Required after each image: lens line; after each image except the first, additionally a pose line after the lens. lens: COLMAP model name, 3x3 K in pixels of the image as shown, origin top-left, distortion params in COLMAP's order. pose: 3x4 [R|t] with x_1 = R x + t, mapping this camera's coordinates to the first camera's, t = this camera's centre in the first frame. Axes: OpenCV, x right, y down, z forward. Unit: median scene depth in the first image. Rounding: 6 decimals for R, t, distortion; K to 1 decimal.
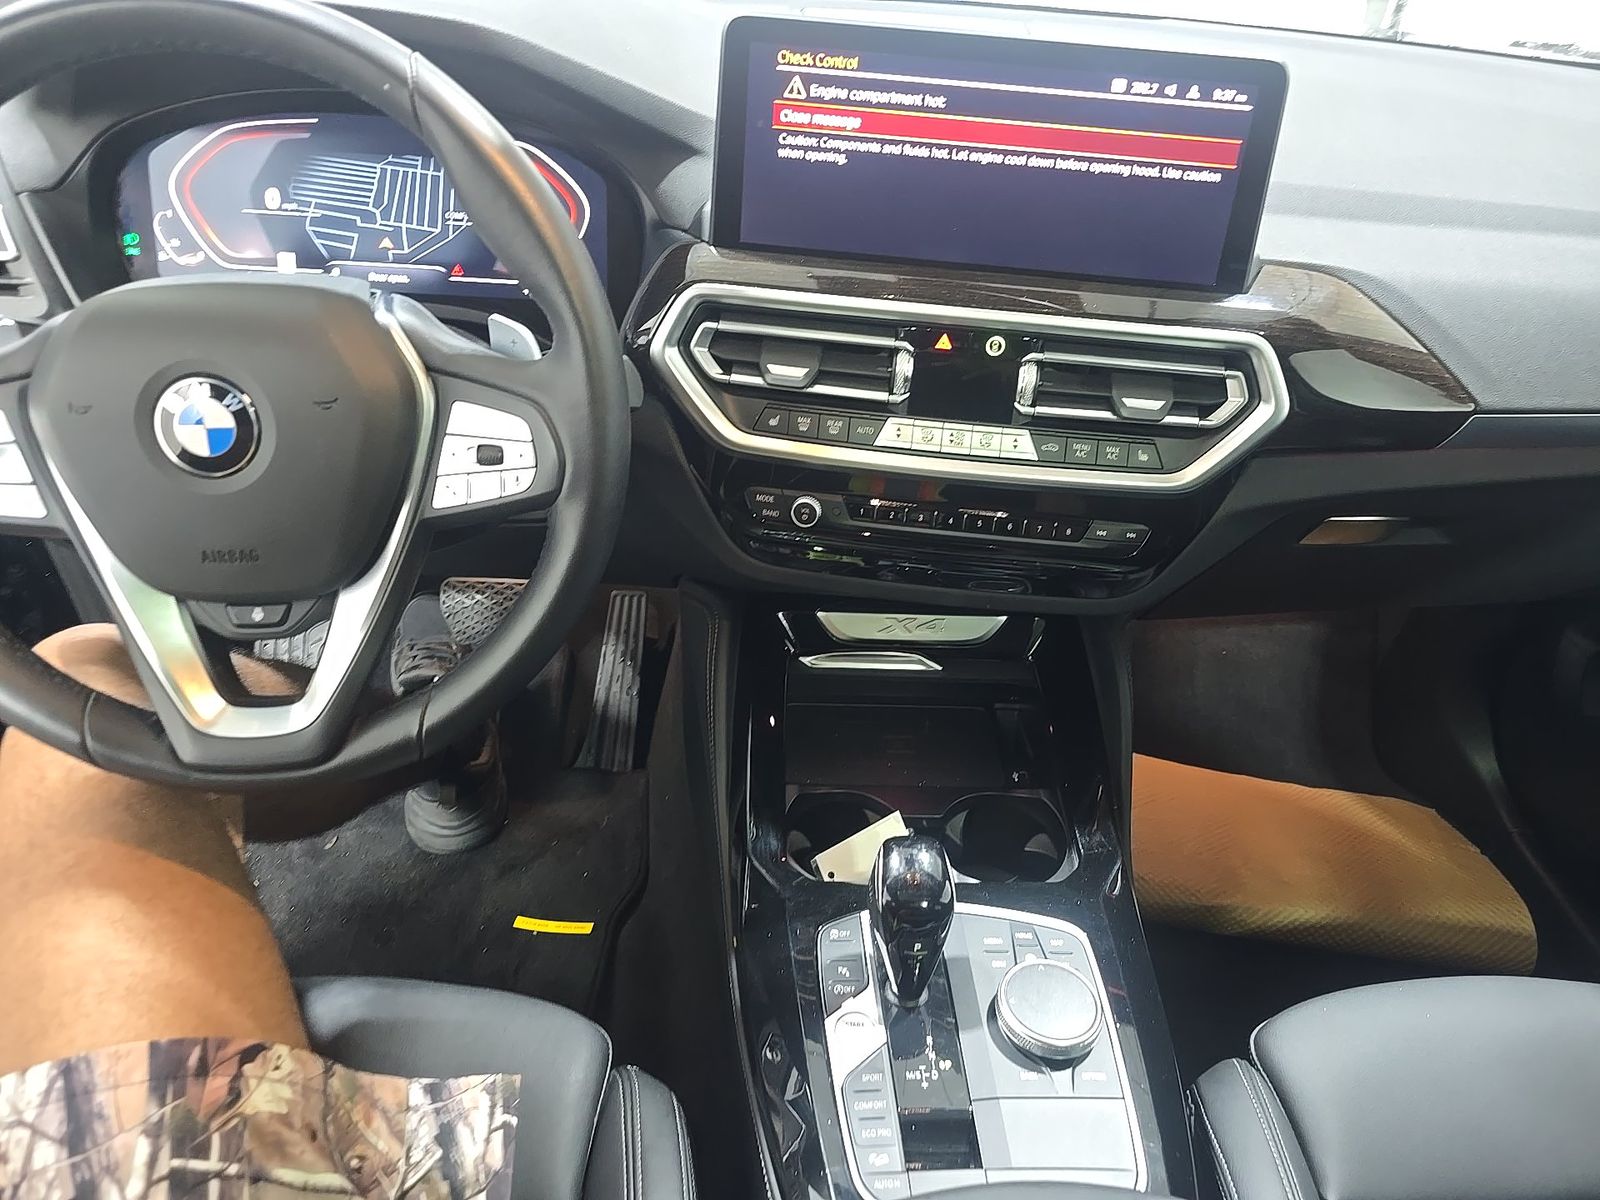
lens RADIAL K [[1076.1, 0, 803.8], [0, 1076.1, 604.7], [0, 0, 1]] dist [0.028308, -0.022859]
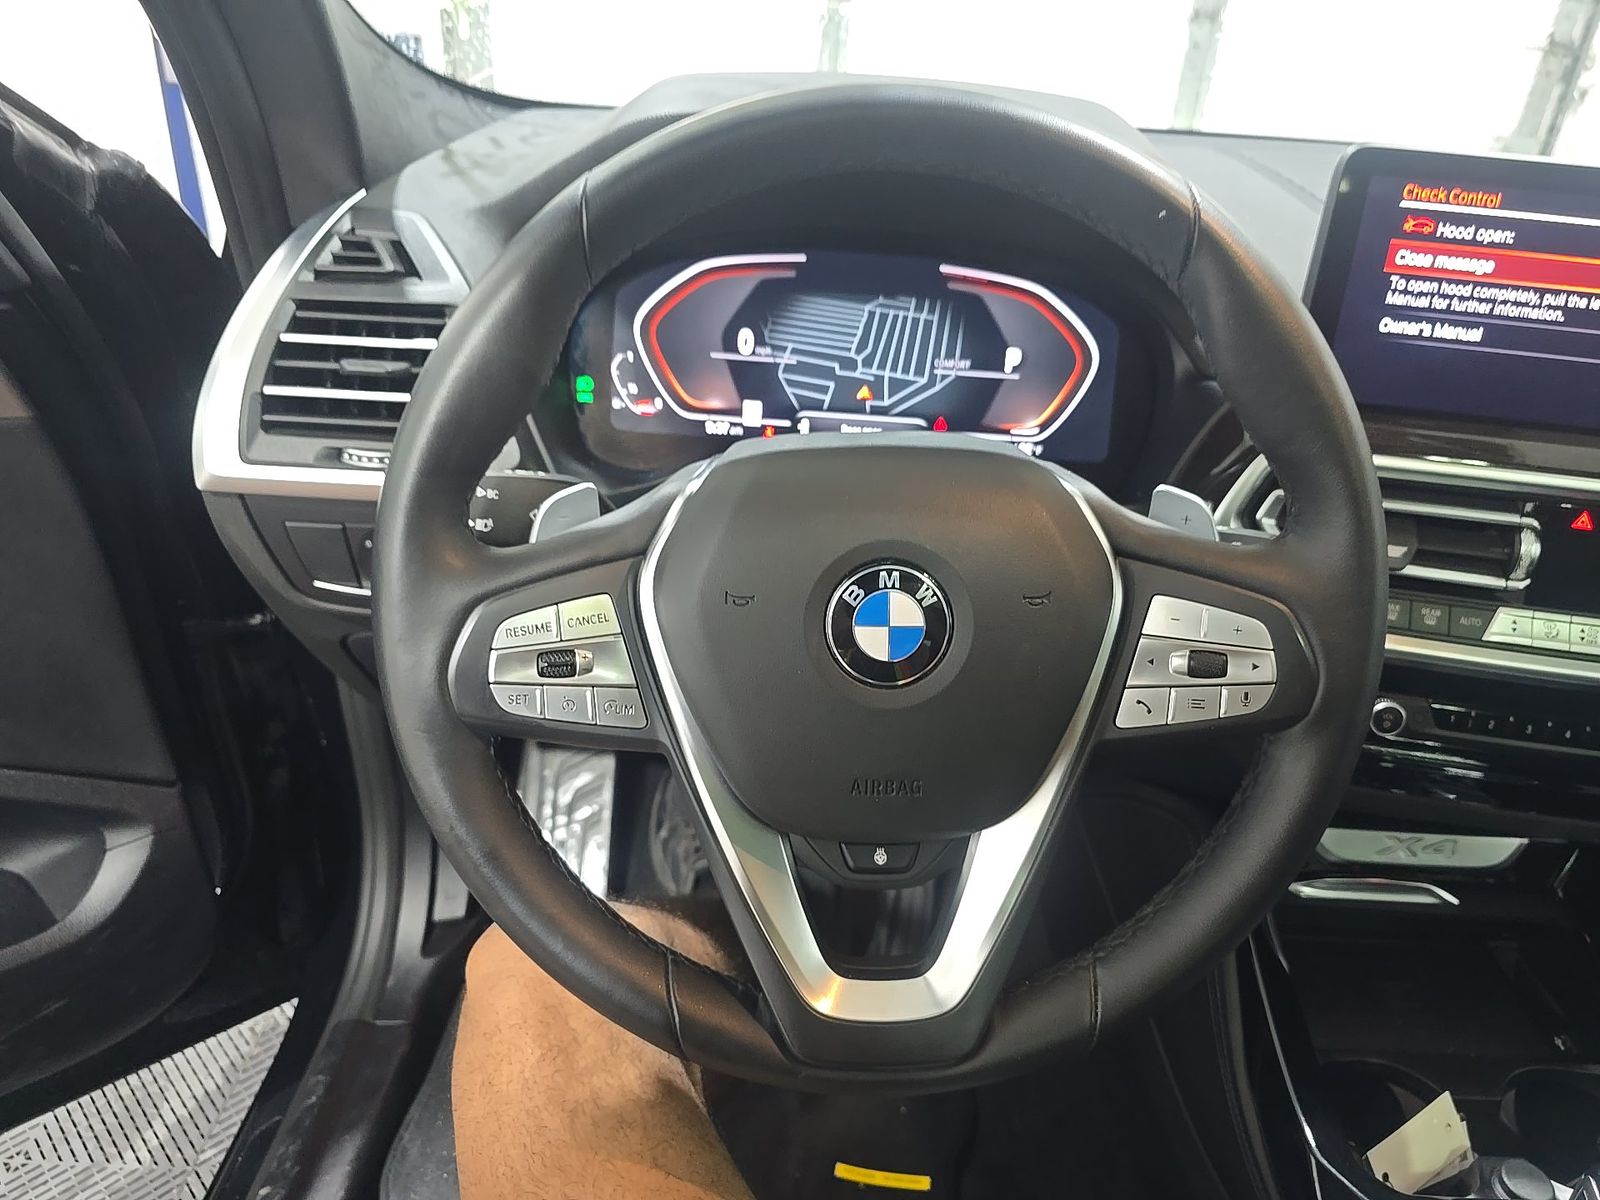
lens RADIAL K [[1076.1, 0, 785.1], [0, 1076.1, 594.0], [0, 0, 1]] dist [0.028308, -0.022859]
pose [[0.998932, 0.026085, -0.038129, -0.432445], [-0.030827, 0.991089, -0.129581, -0.060068], [0.034409, 0.130618, 0.990835, 0.161274]]
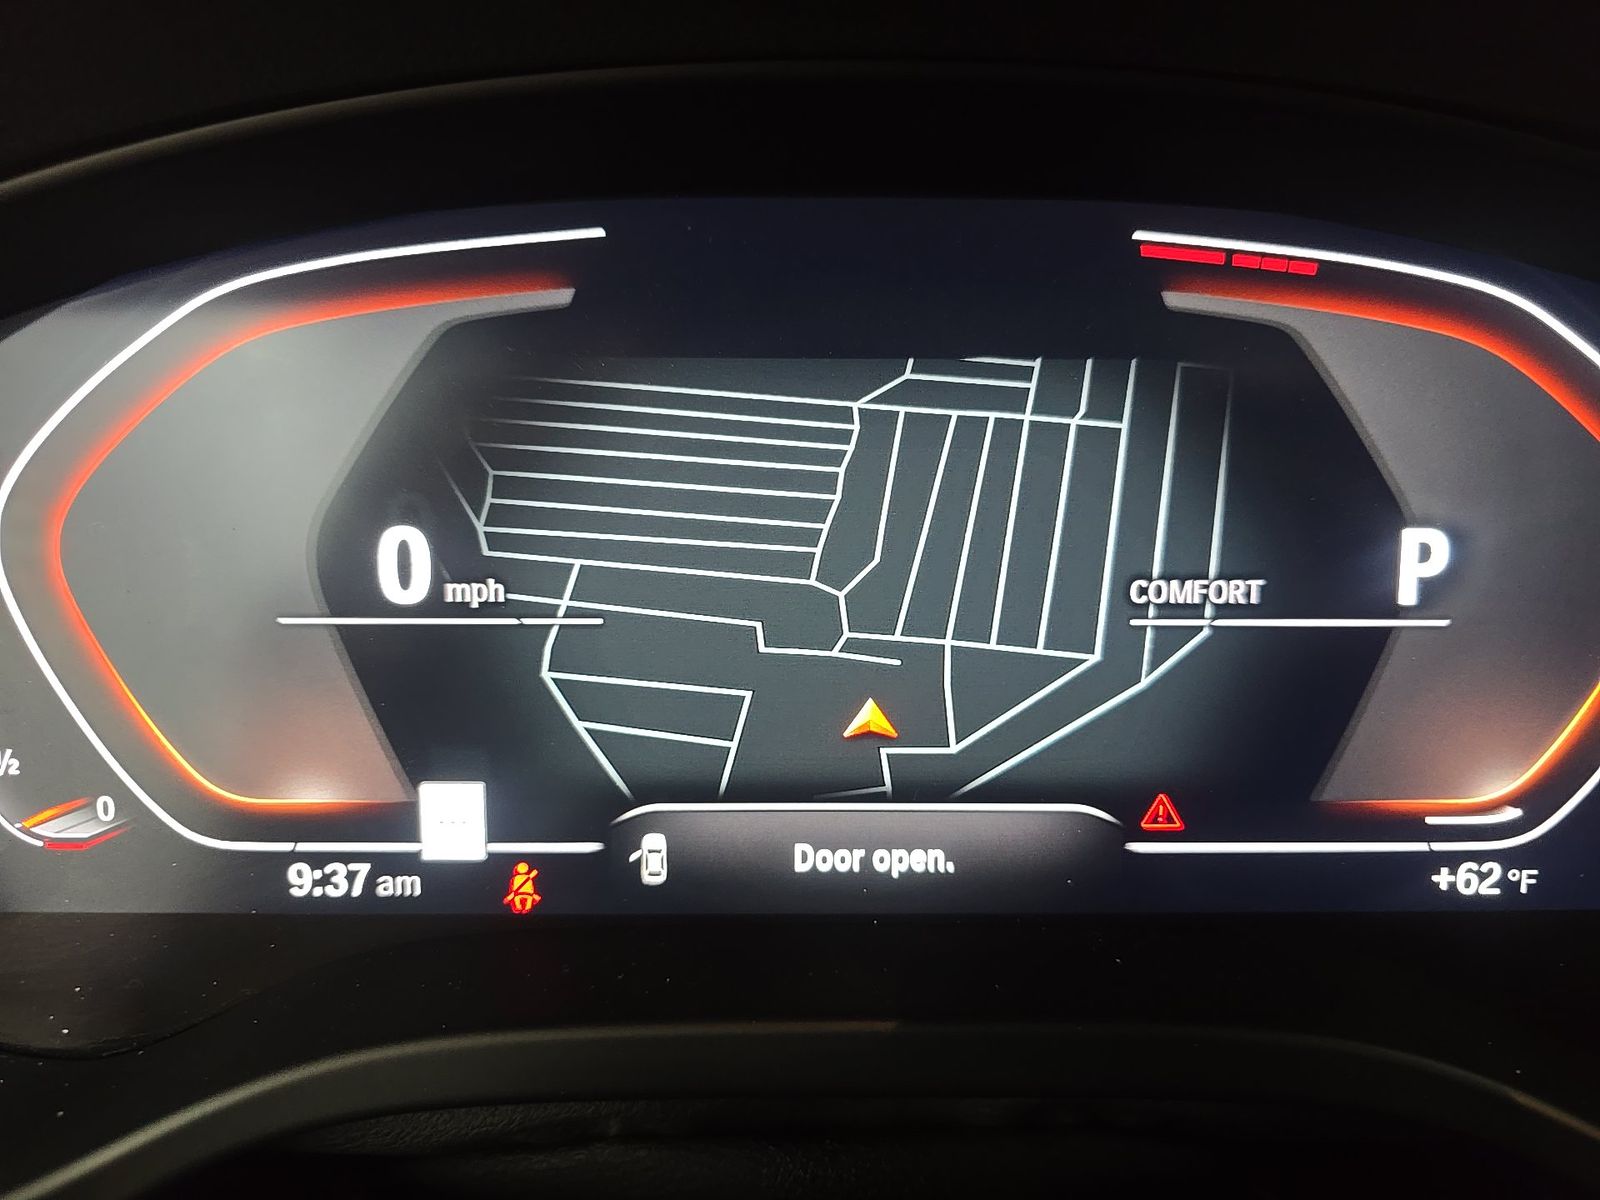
lens RADIAL K [[1076.1, 0, 808.8], [0, 1076.1, 604.8], [0, 0, 1]] dist [0.028308, -0.022859]
pose [[0.997766, -0.034842, -0.056999, -0.403274], [0.026022, 0.988531, -0.148759, -0.339677], [0.061528, 0.146943, 0.987229, 0.803114]]
